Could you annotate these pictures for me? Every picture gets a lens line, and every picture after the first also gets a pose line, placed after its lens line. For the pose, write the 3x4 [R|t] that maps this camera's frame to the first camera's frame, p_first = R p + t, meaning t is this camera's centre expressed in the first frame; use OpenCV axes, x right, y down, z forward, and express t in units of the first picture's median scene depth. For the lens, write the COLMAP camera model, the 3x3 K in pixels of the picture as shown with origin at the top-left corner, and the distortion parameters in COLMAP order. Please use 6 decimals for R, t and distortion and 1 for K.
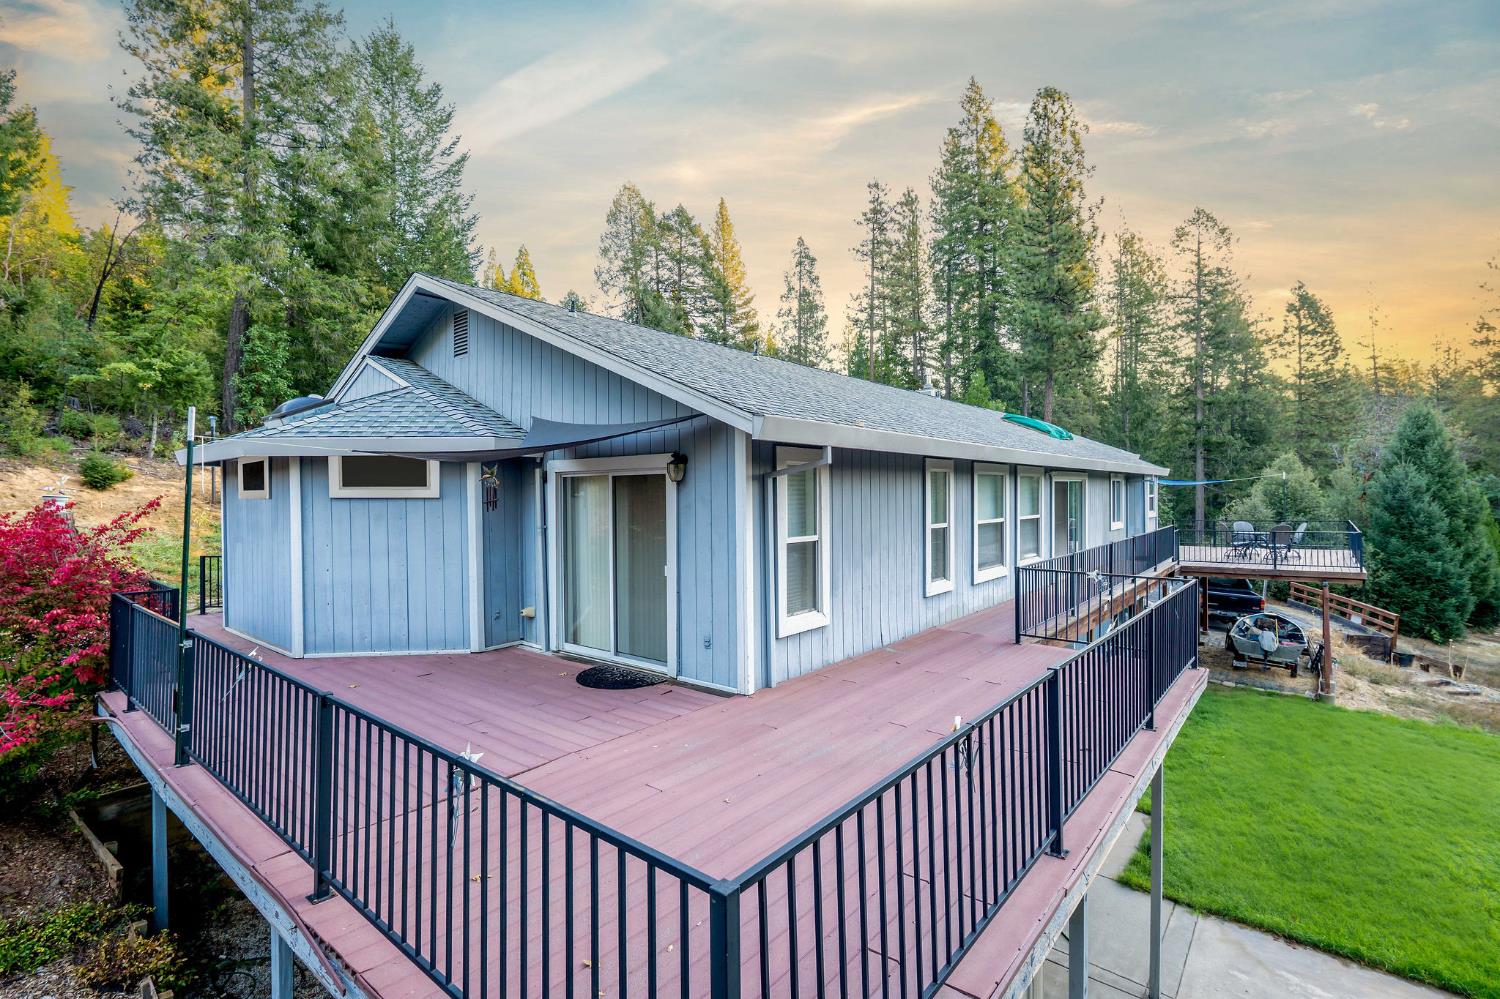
lens RADIAL K [[692.0, 0, 750.0], [0, 692.0, 499.5], [0, 0, 1]] dist [-0.000489, -0.000027]
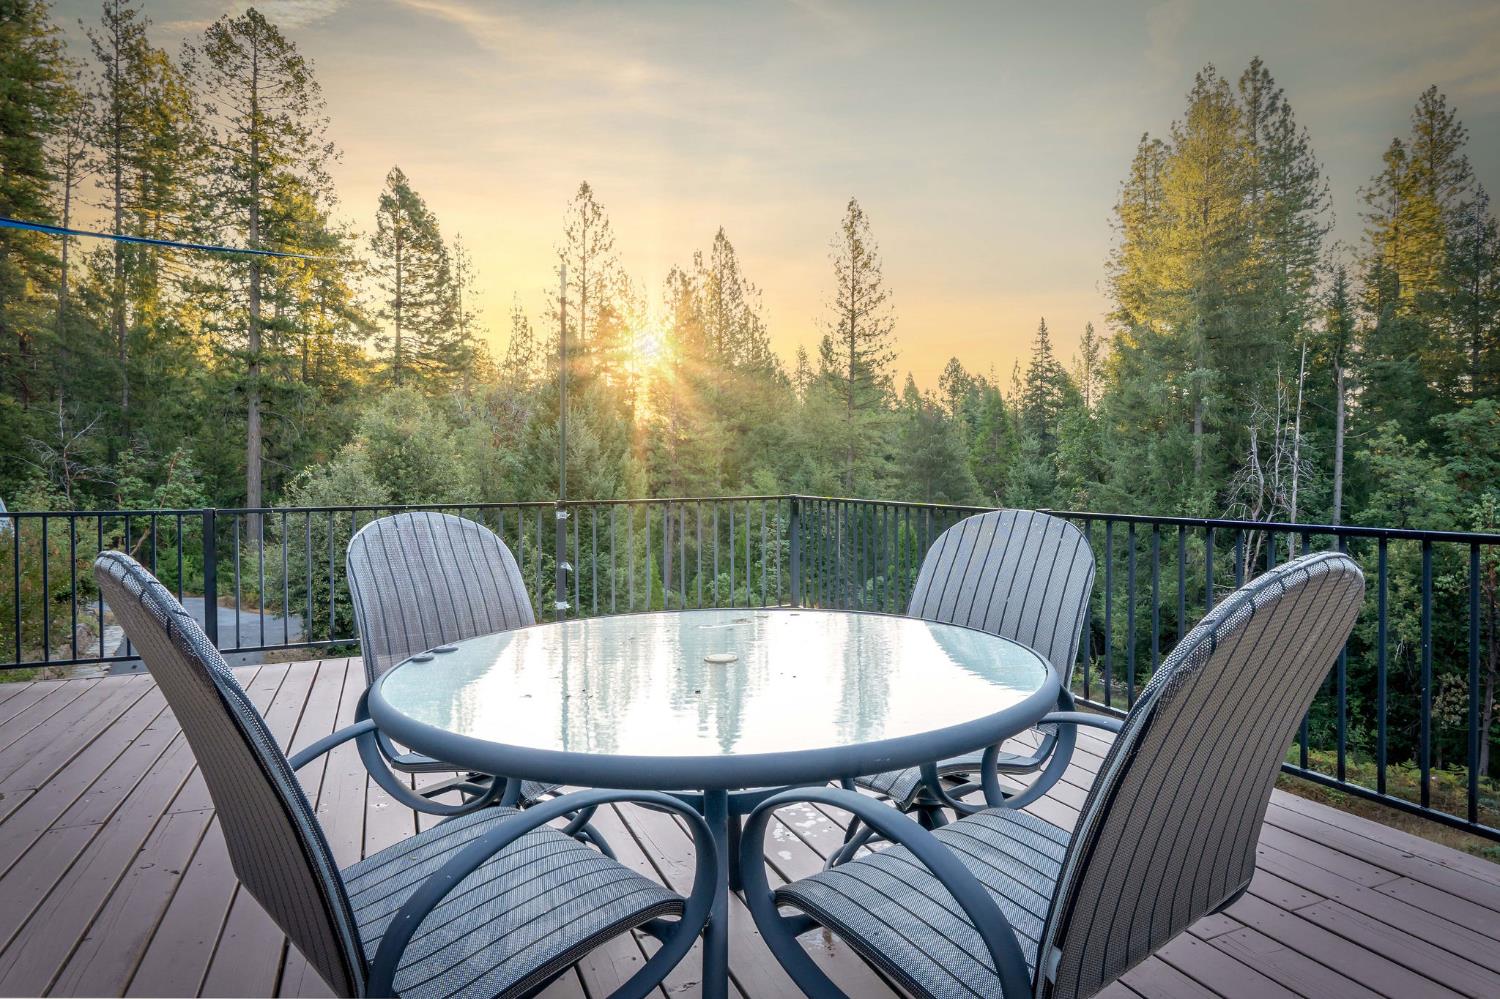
lens RADIAL K [[850.8, 0, 784.2], [0, 850.8, 502.6], [0, 0, 1]] dist [-0.003038, -0.001518]
pose [[0.428376, -0.002282, 0.903598, 0.190963], [-0.005039, 0.999975, 0.004914, 0.013112], [-0.903587, -0.006659, 0.428354, 0.282783]]
